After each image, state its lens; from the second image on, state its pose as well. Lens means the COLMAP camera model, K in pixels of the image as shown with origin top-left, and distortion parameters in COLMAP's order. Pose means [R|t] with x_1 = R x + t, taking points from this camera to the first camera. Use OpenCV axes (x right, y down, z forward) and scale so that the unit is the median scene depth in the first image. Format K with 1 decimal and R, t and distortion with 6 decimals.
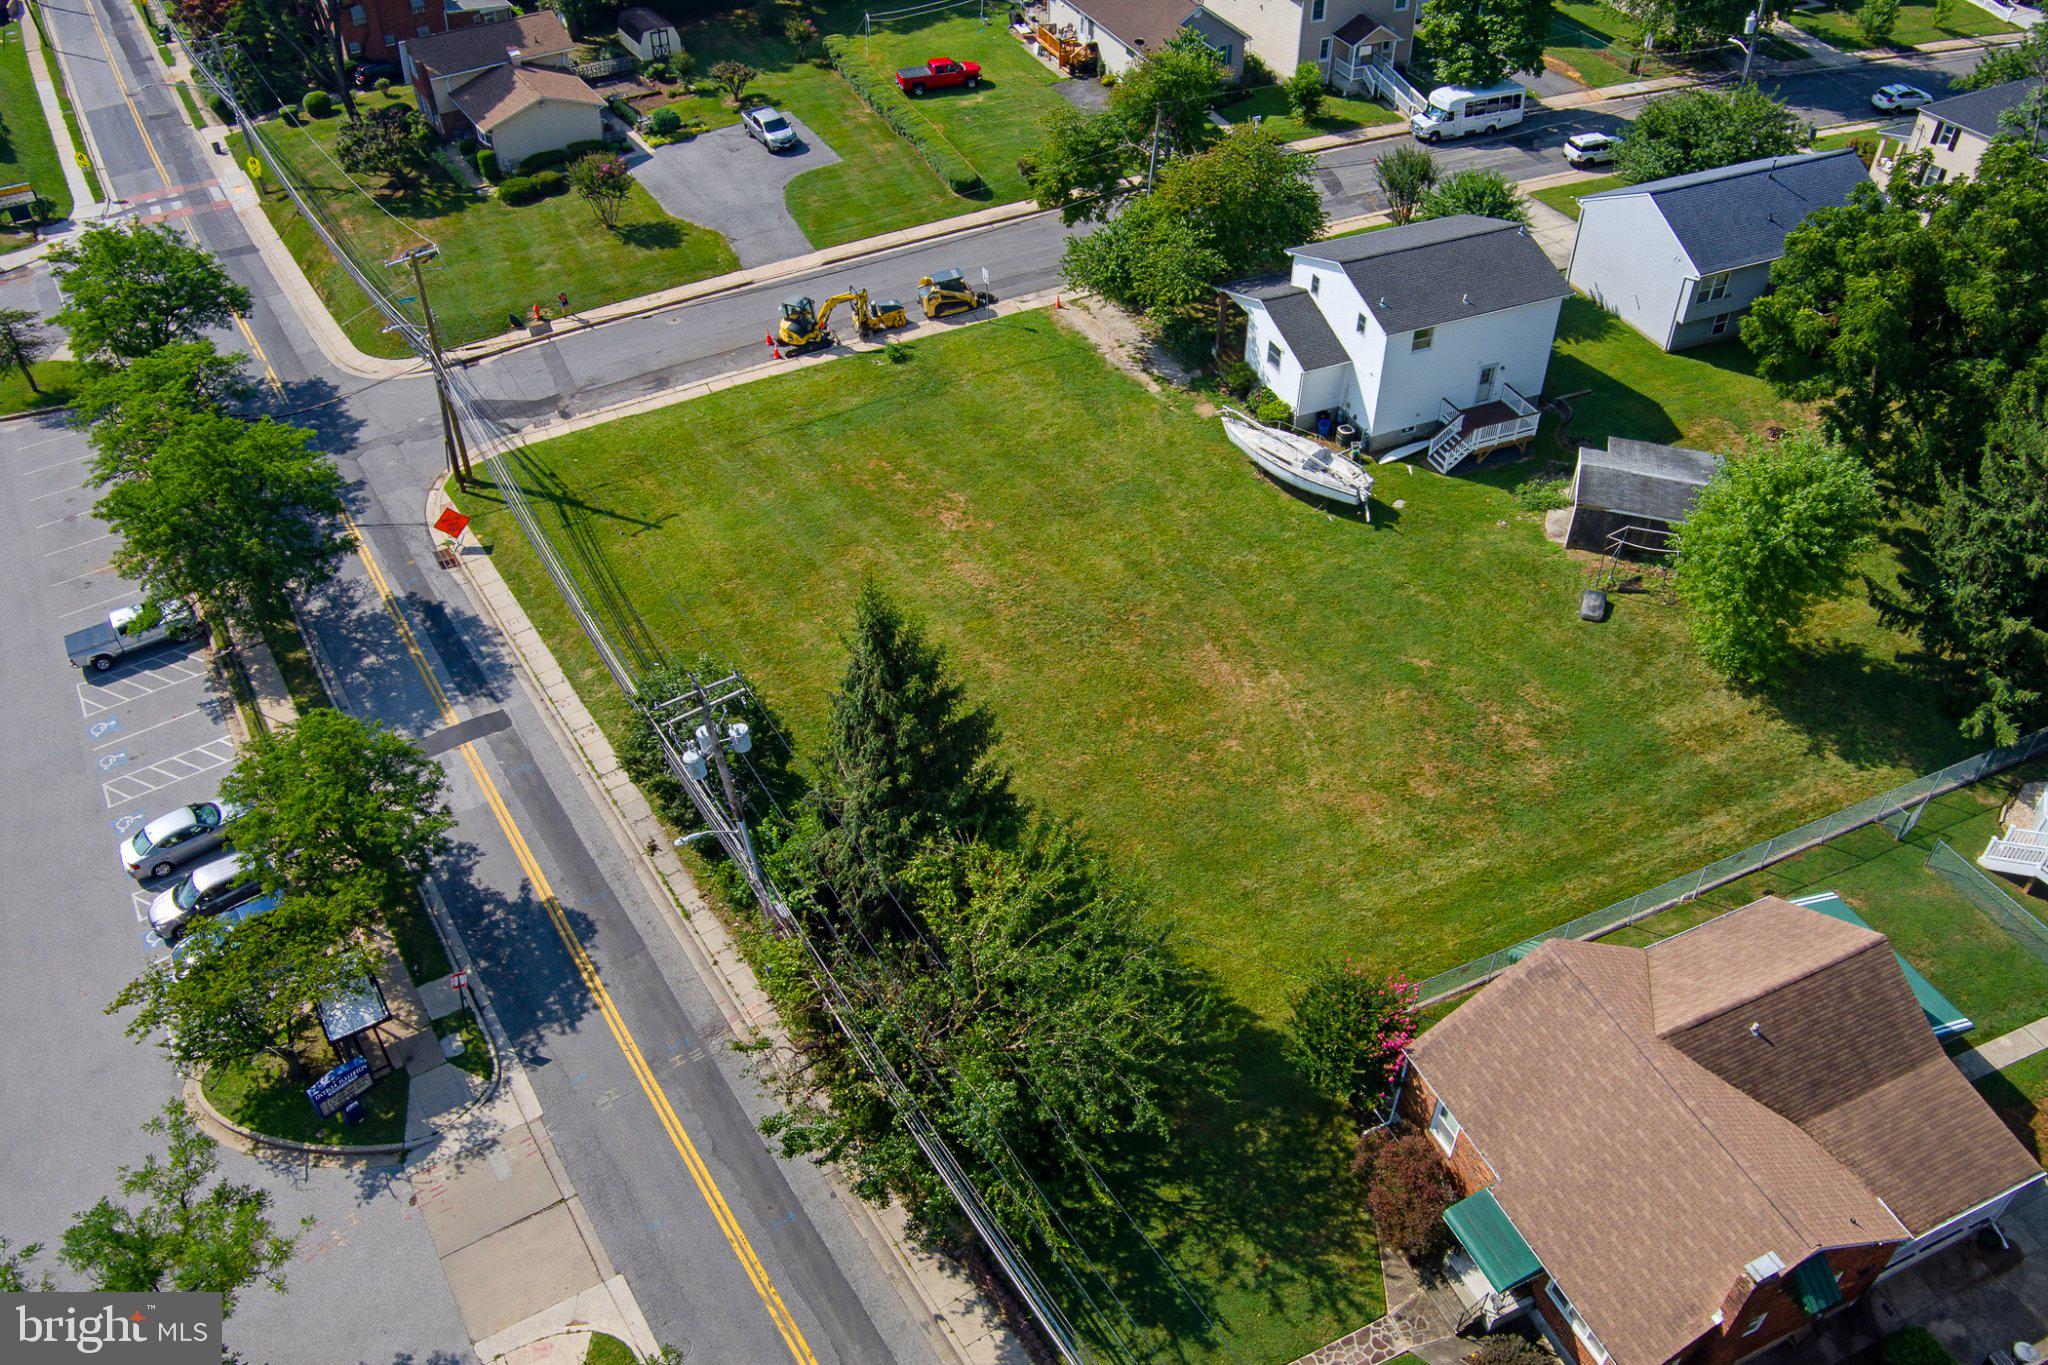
lens RADIAL K [[1614.4, 0, 1031.8], [0, 1614.4, 690.3], [0, 0, 1]] dist [-0.077267, 0.044016]
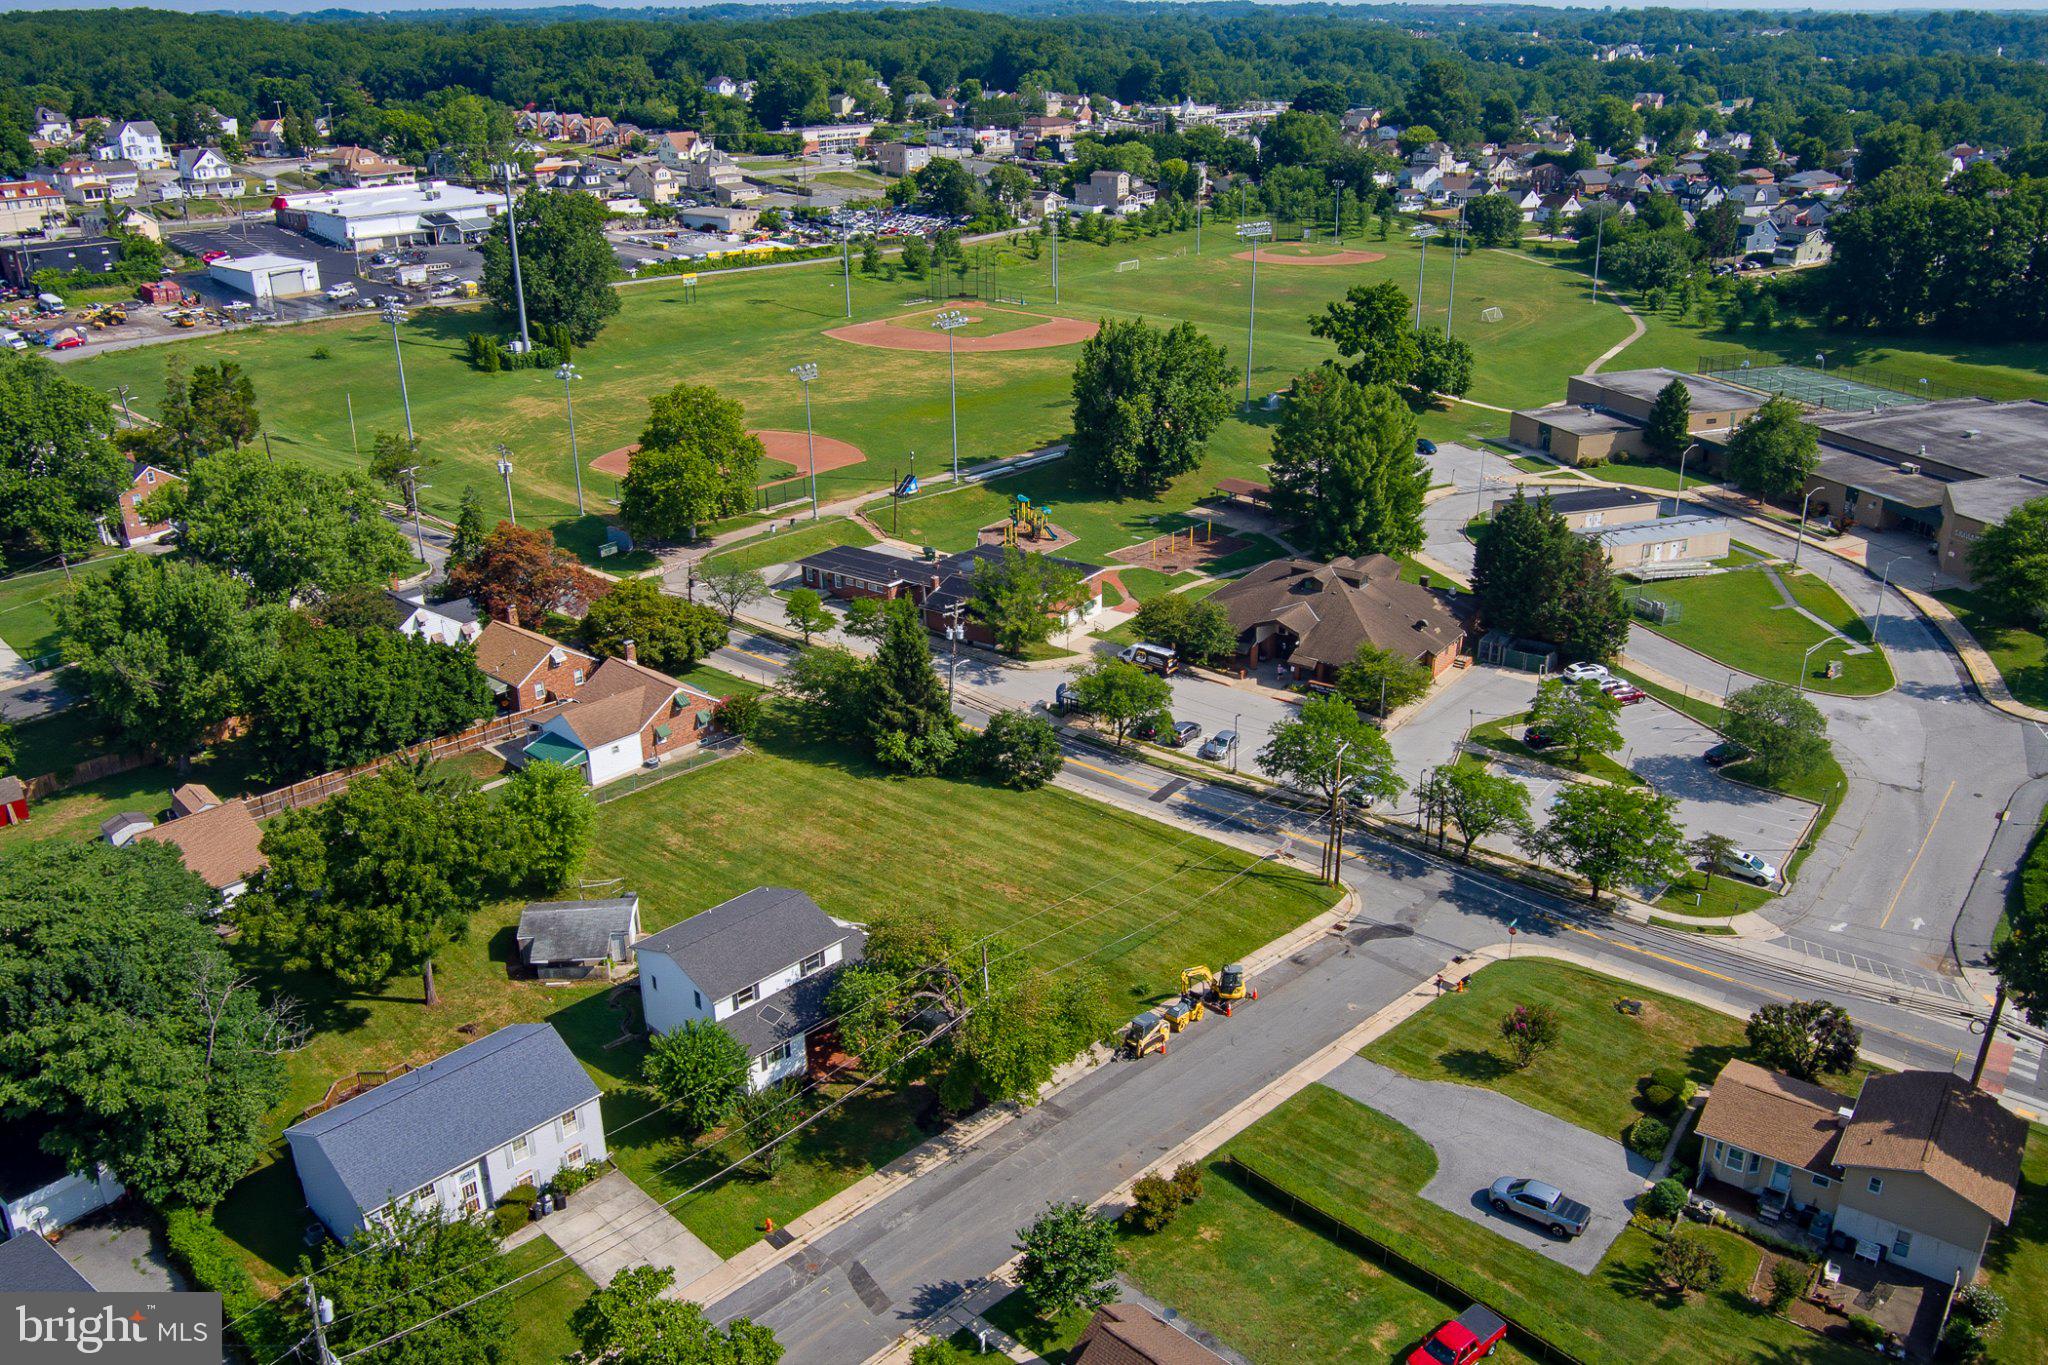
lens RADIAL K [[1614.4, 0, 1028.9], [0, 1614.4, 683.1], [0, 0, 1]] dist [-0.077267, 0.044016]
pose [[-0.924664, 0.156866, -0.346971, 0.462719], [-0.243945, 0.455625, 0.856094, -1.589266], [0.292381, 0.876241, -0.383034, 1.423721]]
